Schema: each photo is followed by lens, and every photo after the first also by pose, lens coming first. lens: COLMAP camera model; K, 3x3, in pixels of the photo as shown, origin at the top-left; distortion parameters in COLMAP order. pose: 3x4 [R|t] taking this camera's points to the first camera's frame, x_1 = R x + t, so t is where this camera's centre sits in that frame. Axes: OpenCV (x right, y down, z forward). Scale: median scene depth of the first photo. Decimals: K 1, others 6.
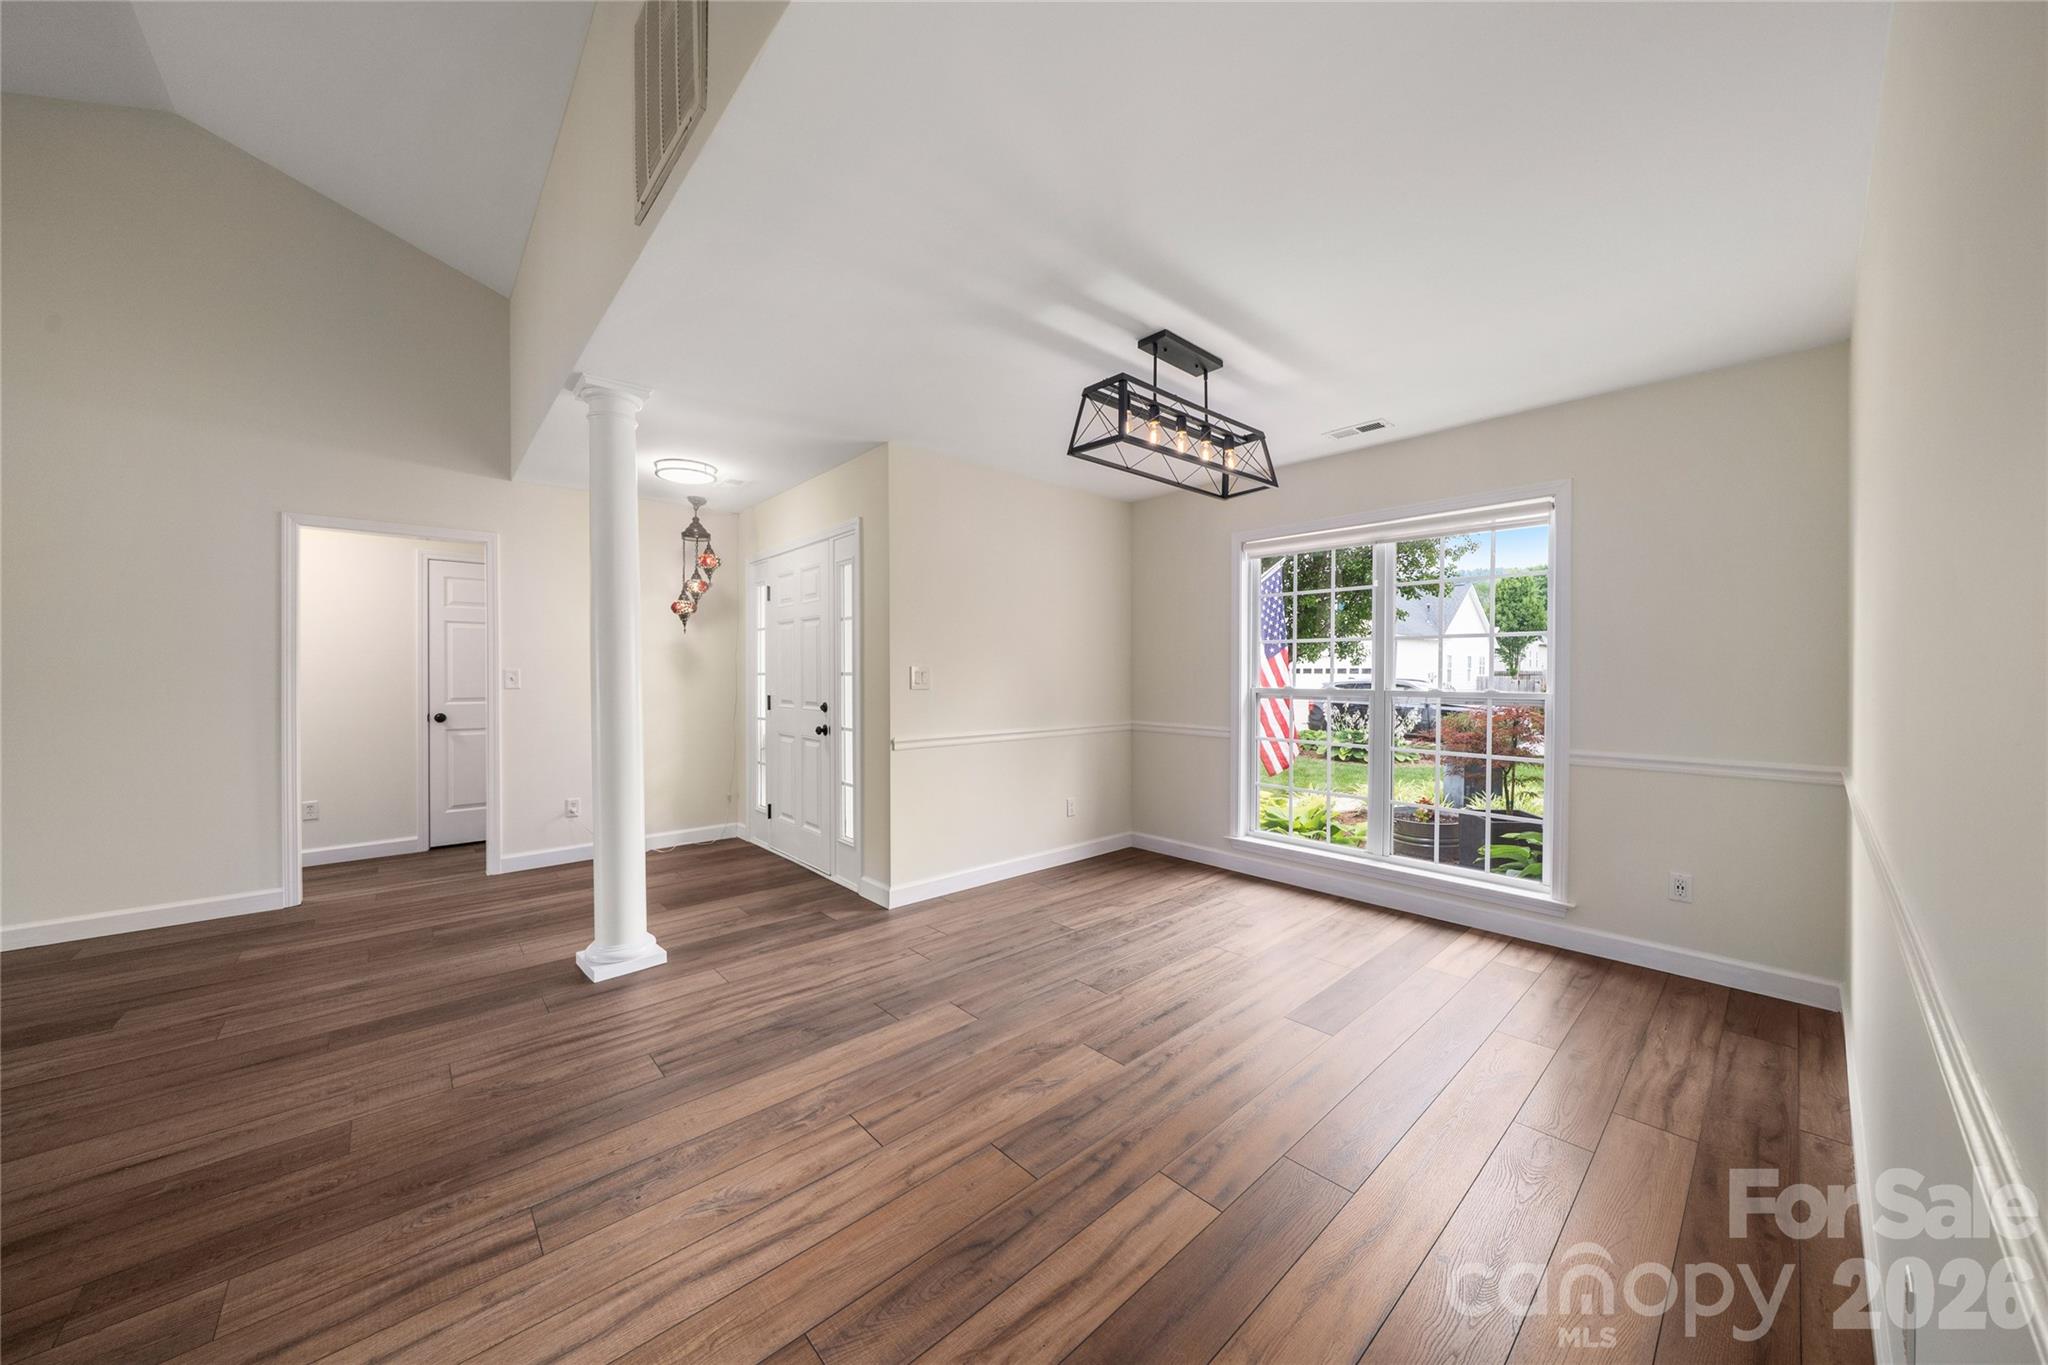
lens RADIAL K [[710.7, 0, 1021.6], [0, 710.7, 668.6], [0, 0, 1]] dist [-0.000478, -0.000057]
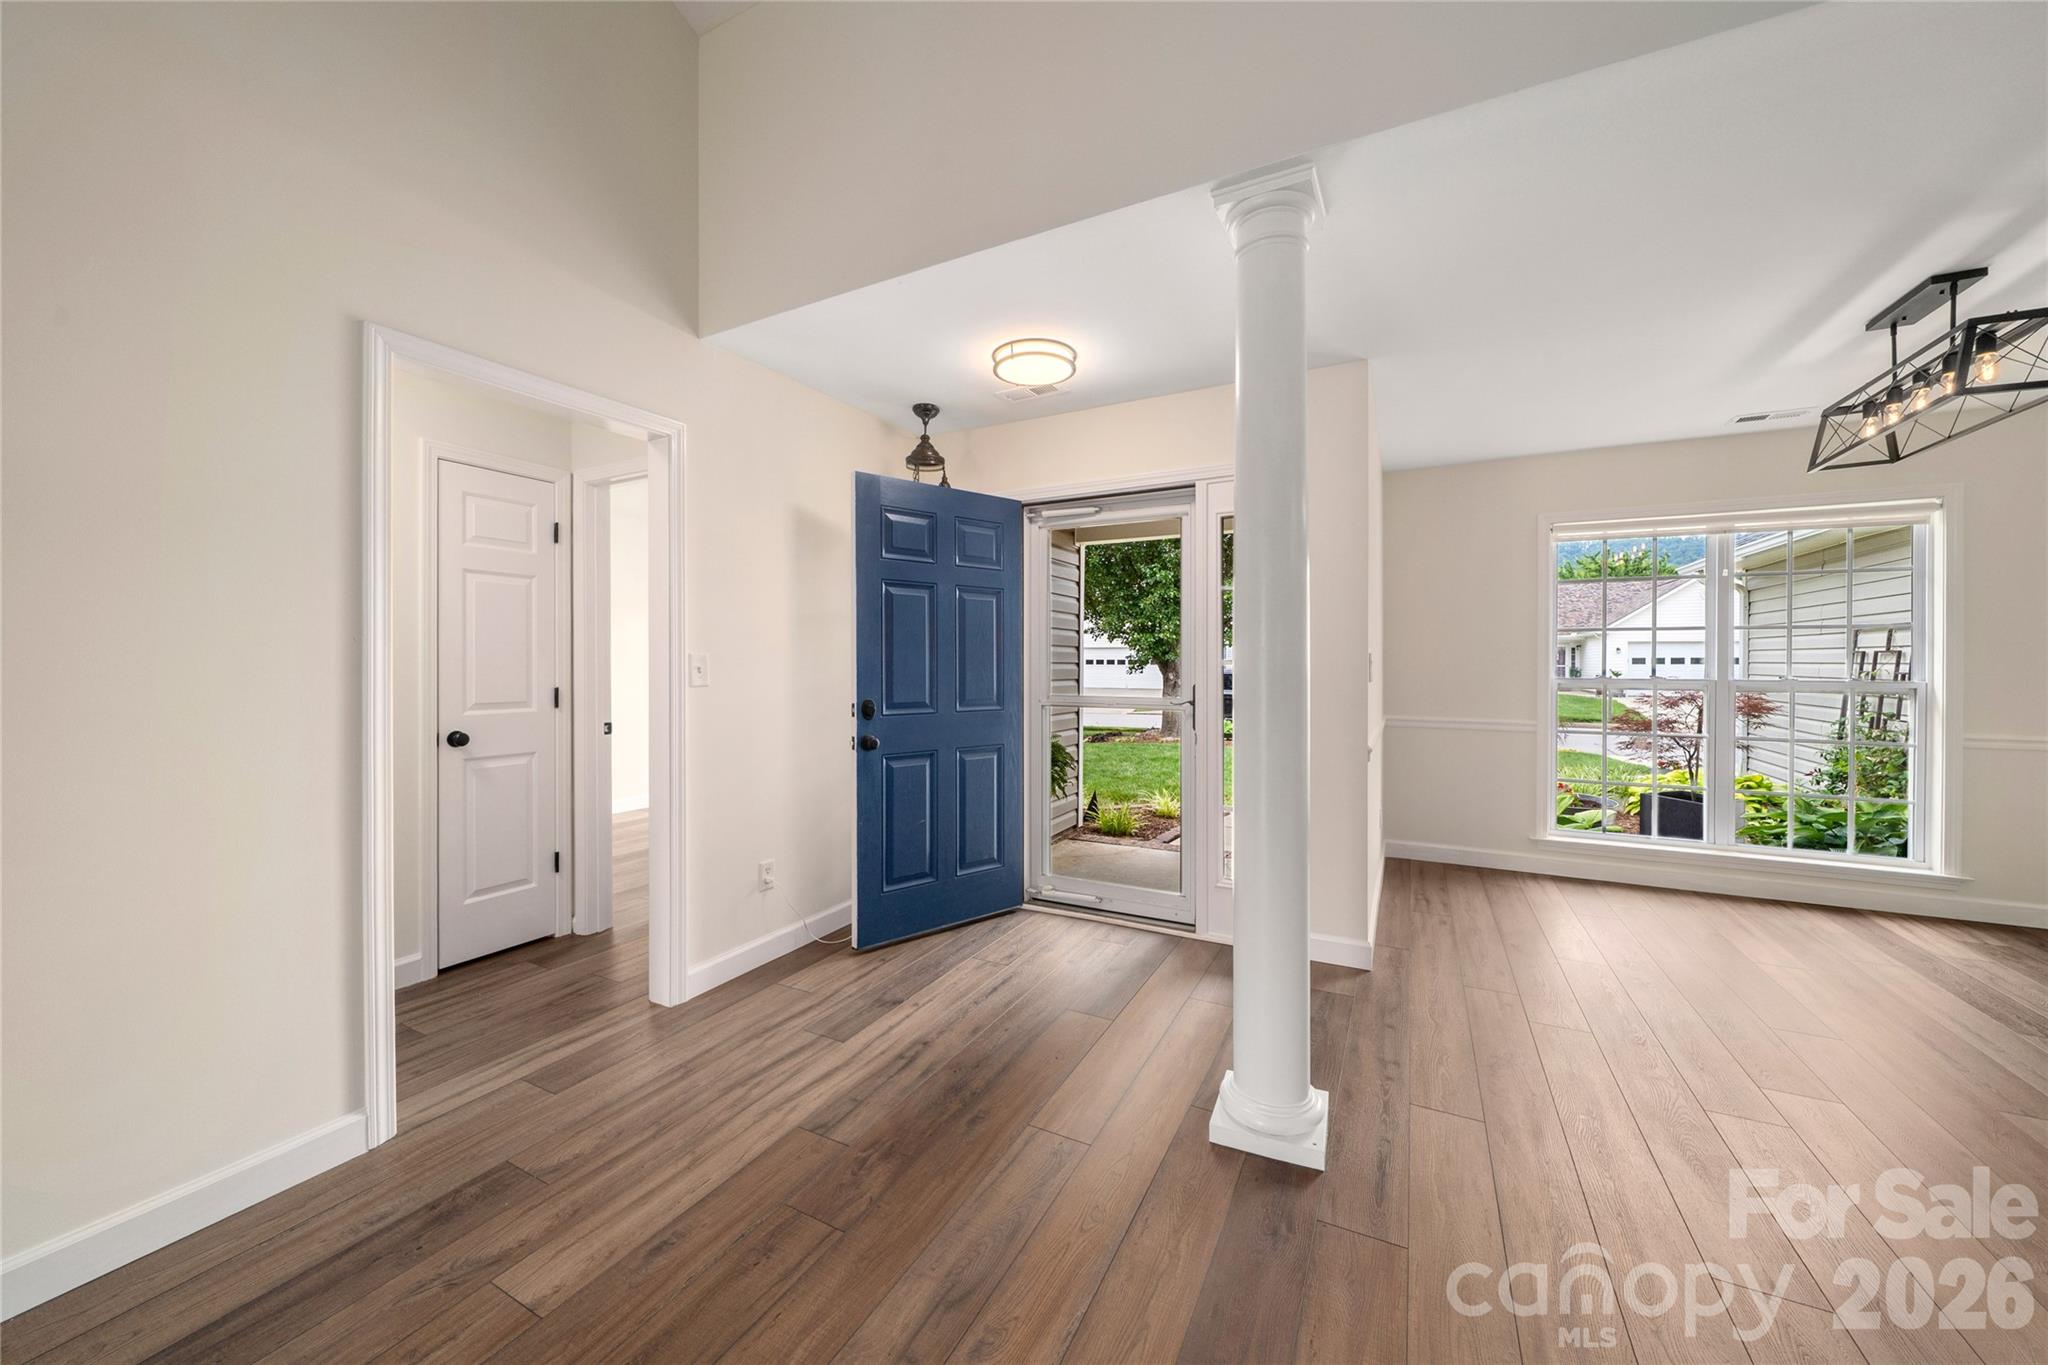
lens RADIAL K [[744.5, 0, 1029.6], [0, 744.5, 658.2], [0, 0, 1]] dist [-0.000935, -0.000034]
pose [[0.934926, 0.004244, 0.354818, -0.684348], [-0.003730, 0.999991, -0.002131, 0.004819], [-0.354824, 0.000669, 0.934933, 0.319928]]
